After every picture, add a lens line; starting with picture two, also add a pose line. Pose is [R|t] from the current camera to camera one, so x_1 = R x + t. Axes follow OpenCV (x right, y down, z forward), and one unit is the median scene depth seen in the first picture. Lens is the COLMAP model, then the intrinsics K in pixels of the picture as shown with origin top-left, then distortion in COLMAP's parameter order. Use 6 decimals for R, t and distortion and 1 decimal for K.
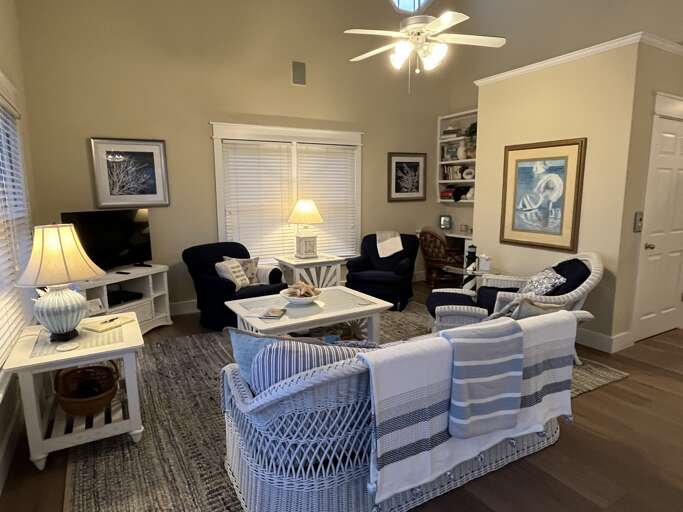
lens RADIAL K [[406.3, 0, 340.2], [0, 406.3, 257.7], [0, 0, 1]] dist [0.005038, 0.000076]
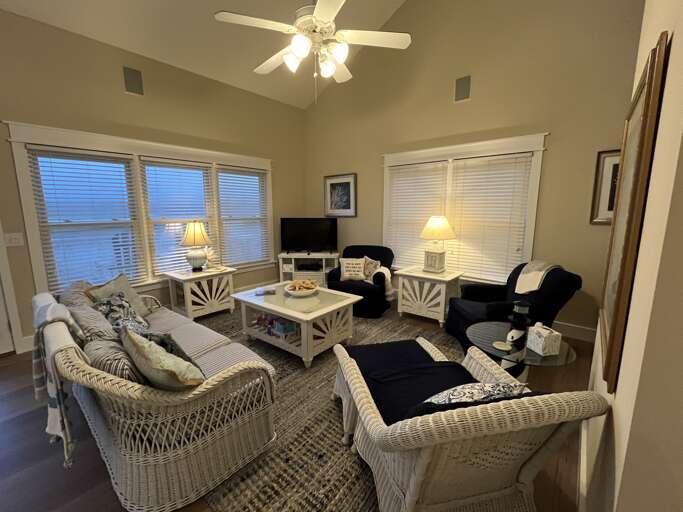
lens RADIAL K [[304.2, 0, 340.3], [0, 304.2, 255.1], [0, 0, 1]] dist [-0.003998, -0.000477]
pose [[0.339015, 0.160167, -0.927047, 0.590962], [-0.143077, 0.982716, 0.117463, -0.106767], [0.929838, 0.092818, 0.356071, 0.534380]]
